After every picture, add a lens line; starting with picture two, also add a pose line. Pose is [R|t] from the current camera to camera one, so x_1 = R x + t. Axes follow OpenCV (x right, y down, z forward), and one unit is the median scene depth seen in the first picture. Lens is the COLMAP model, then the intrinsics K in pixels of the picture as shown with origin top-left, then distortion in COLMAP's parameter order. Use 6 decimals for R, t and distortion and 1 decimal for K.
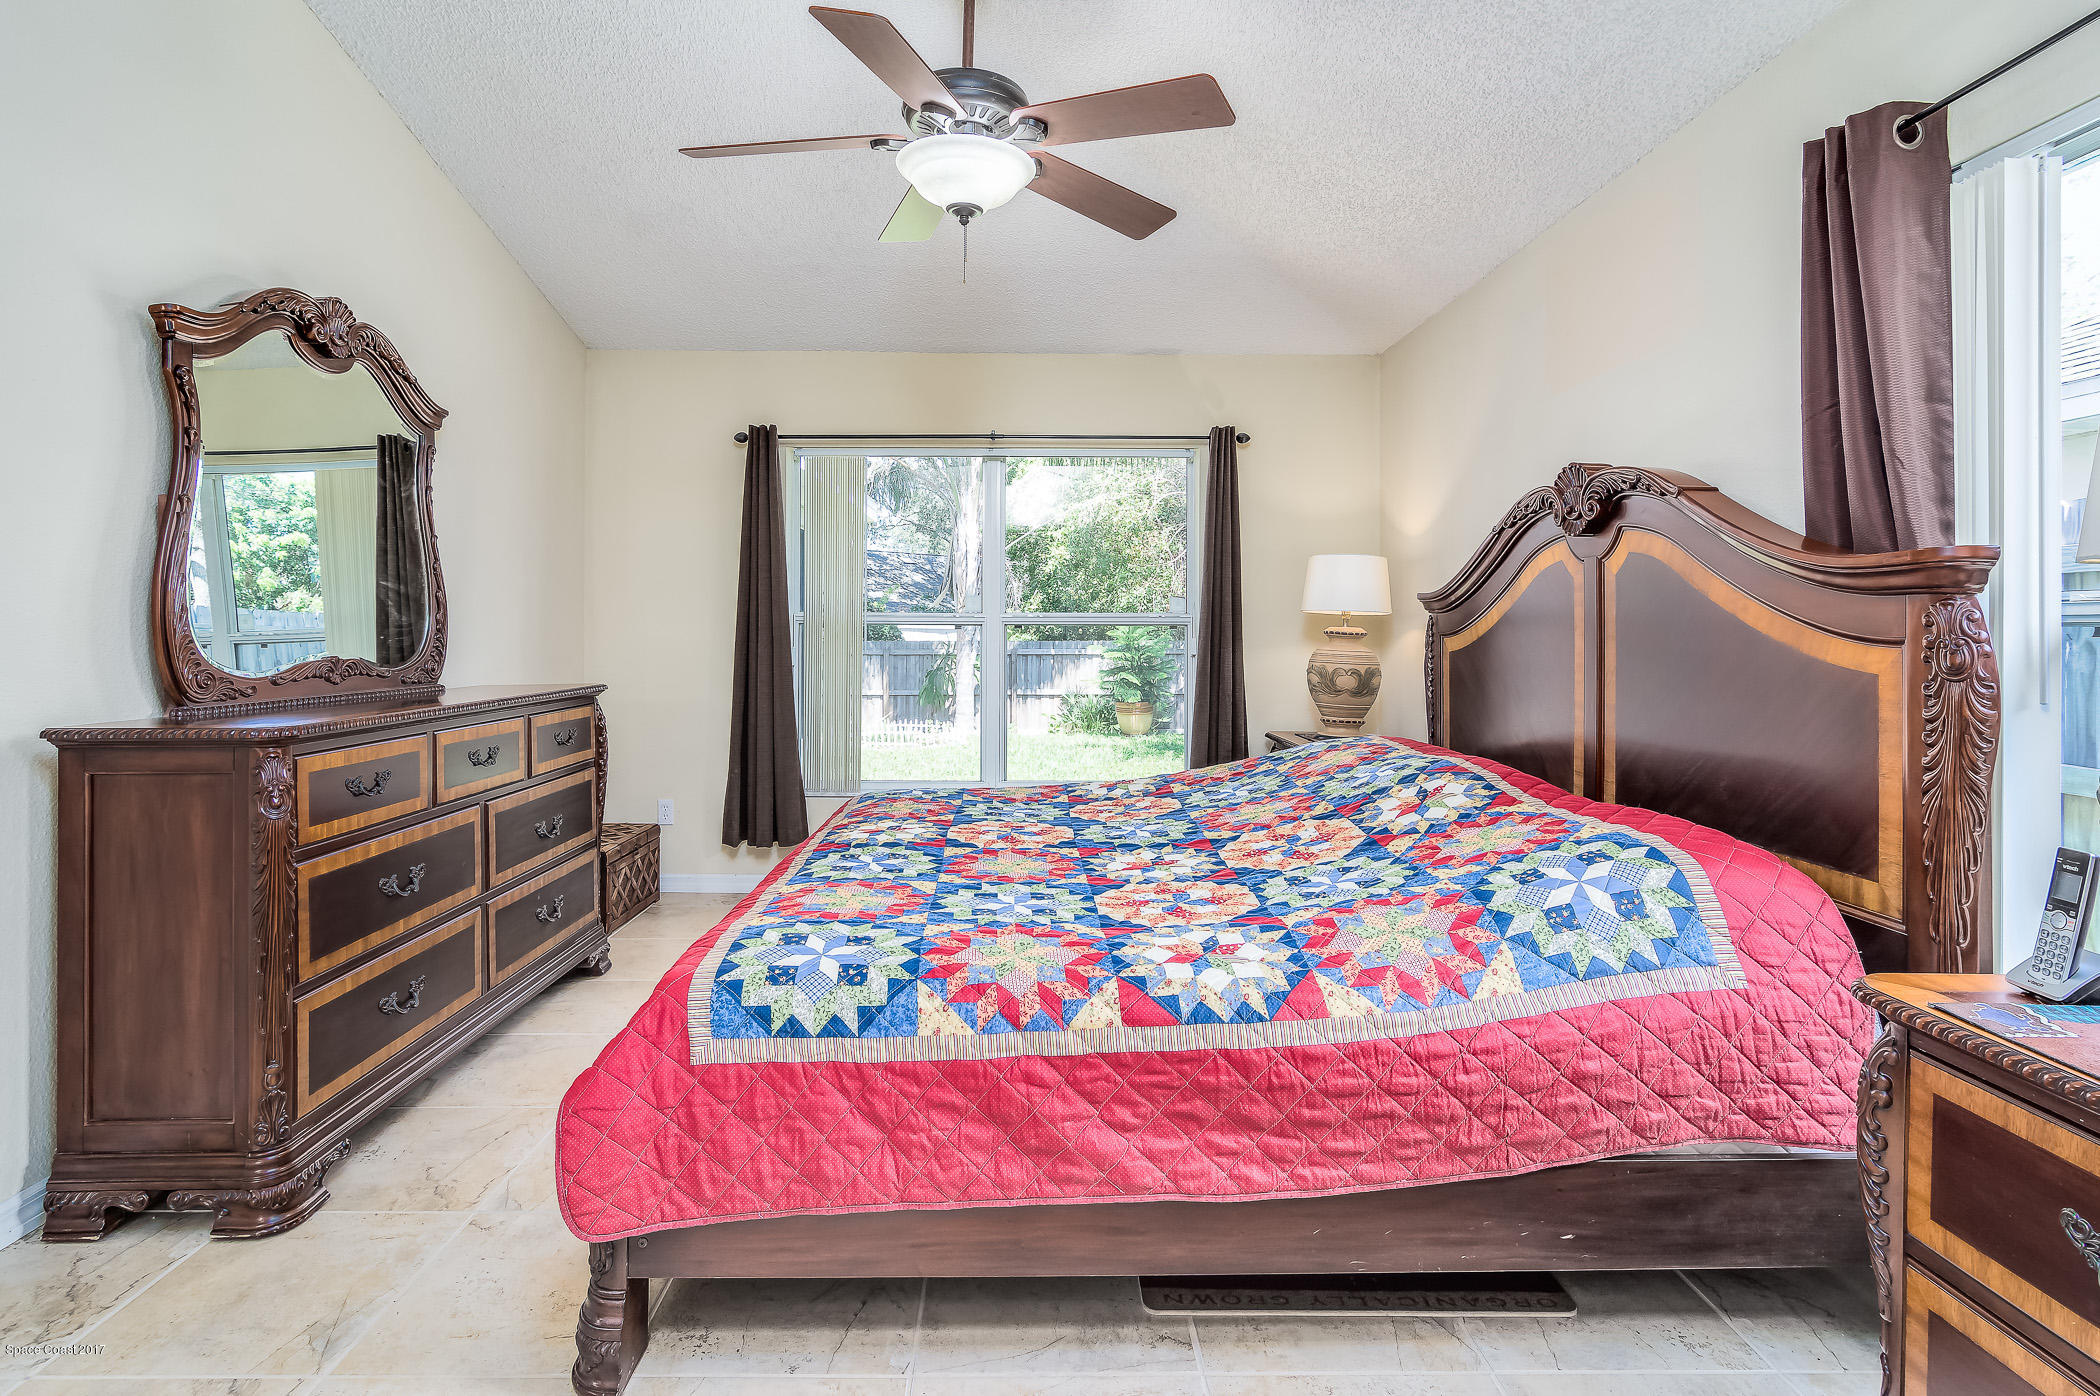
lens RADIAL K [[1018.1, 0, 1054.9], [0, 1018.1, 630.0], [0, 0, 1]] dist [-0.001759, -0.000038]
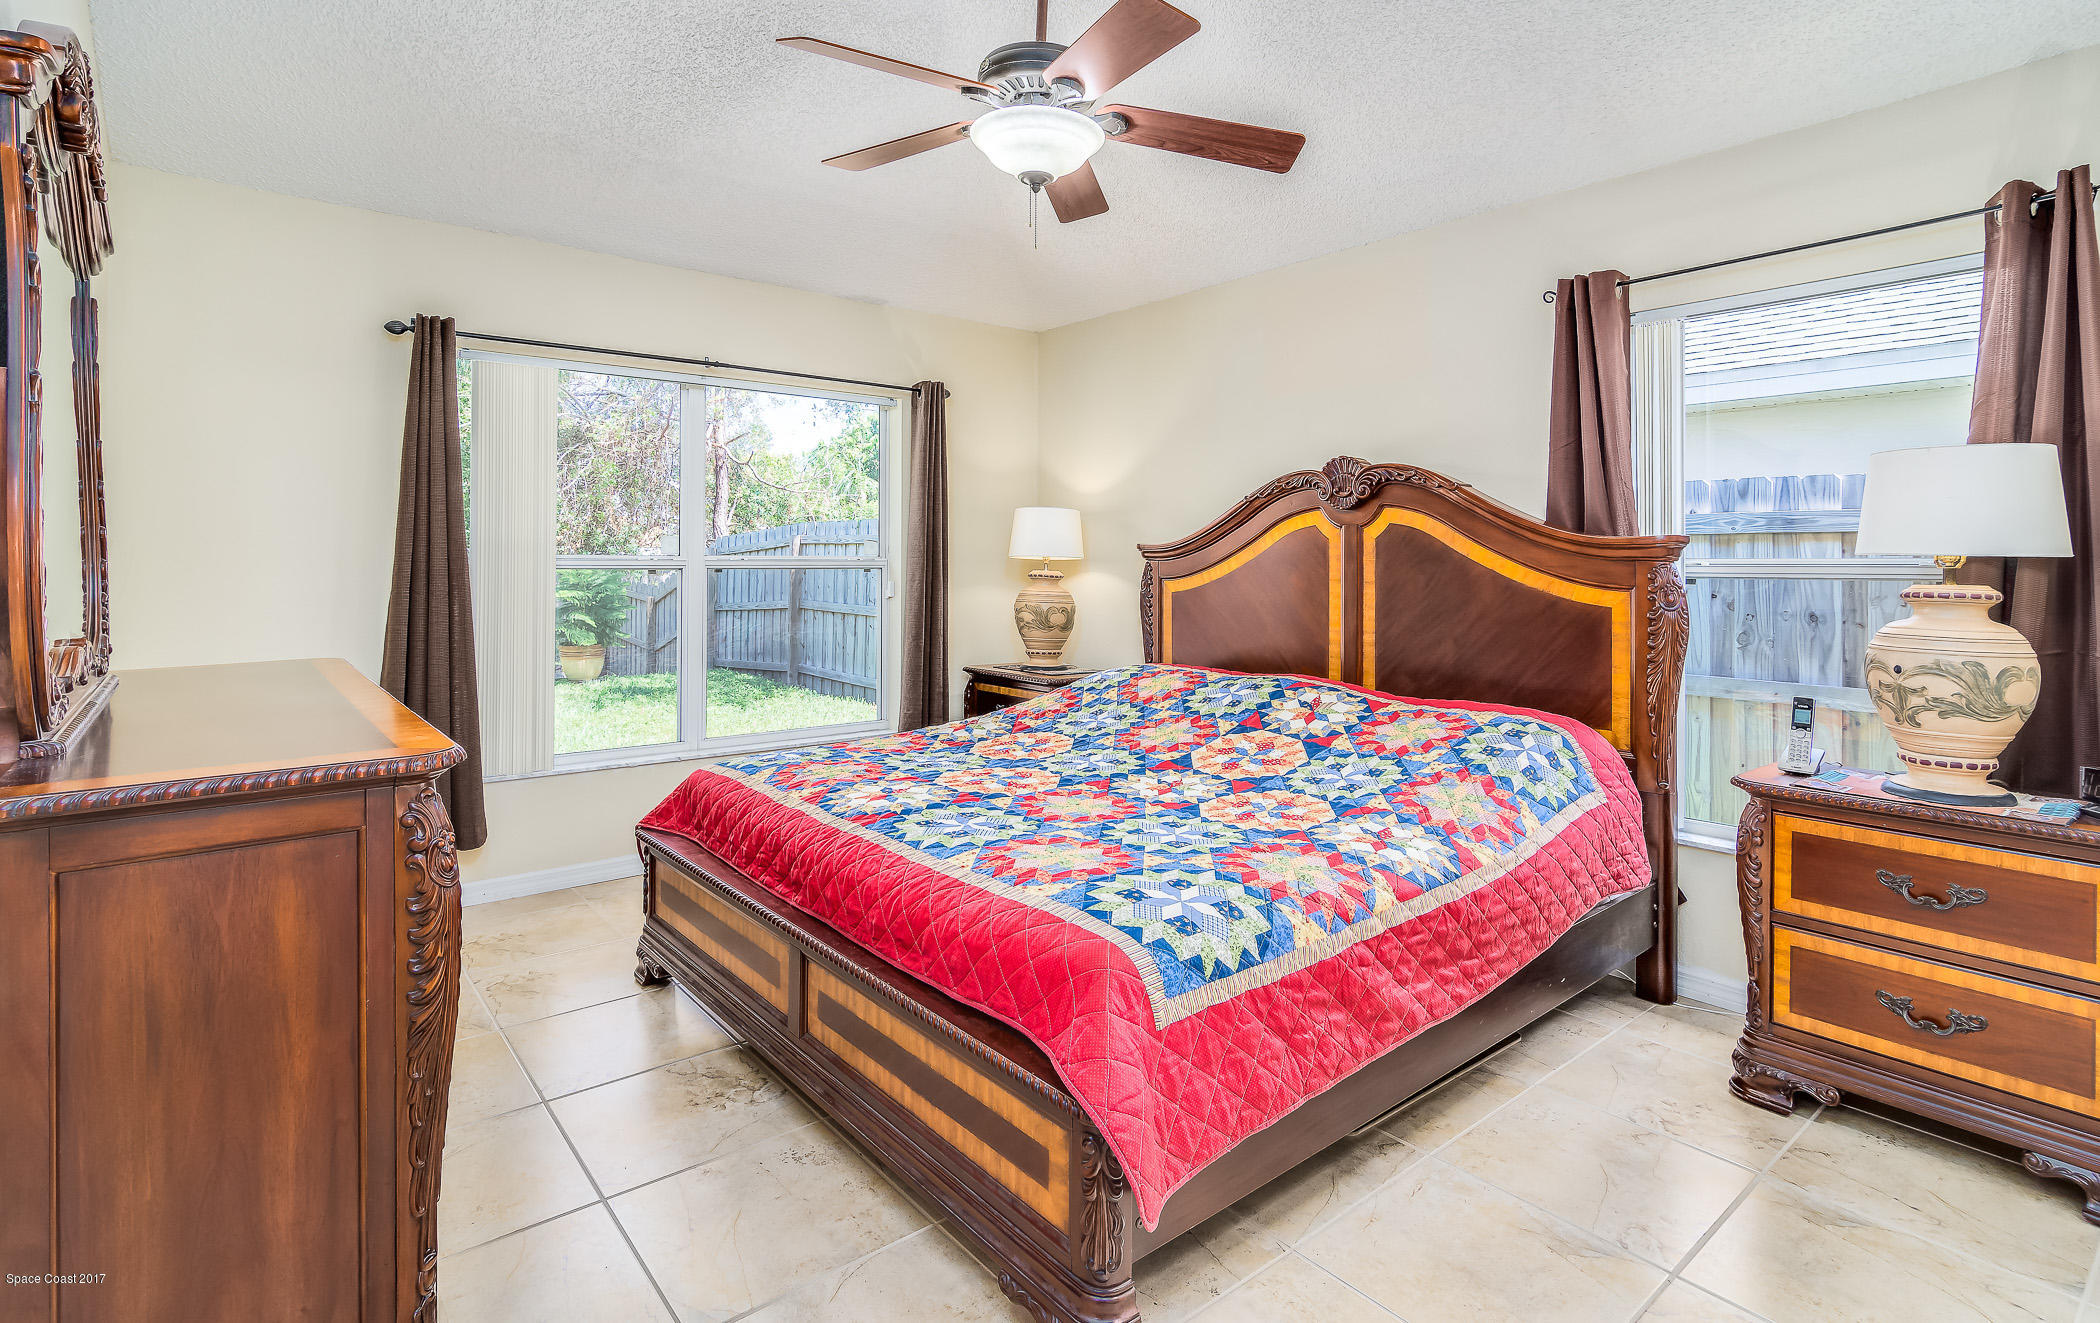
lens RADIAL K [[990.7, 0, 1075.1], [0, 990.7, 564.2], [0, 0, 1]] dist [-0.000008, -0.000736]
pose [[0.790946, -0.001477, 0.611884, -1.004465], [-0.000212, 0.999996, 0.002689, -0.035549], [-0.611886, -0.002257, 0.790943, 0.272103]]
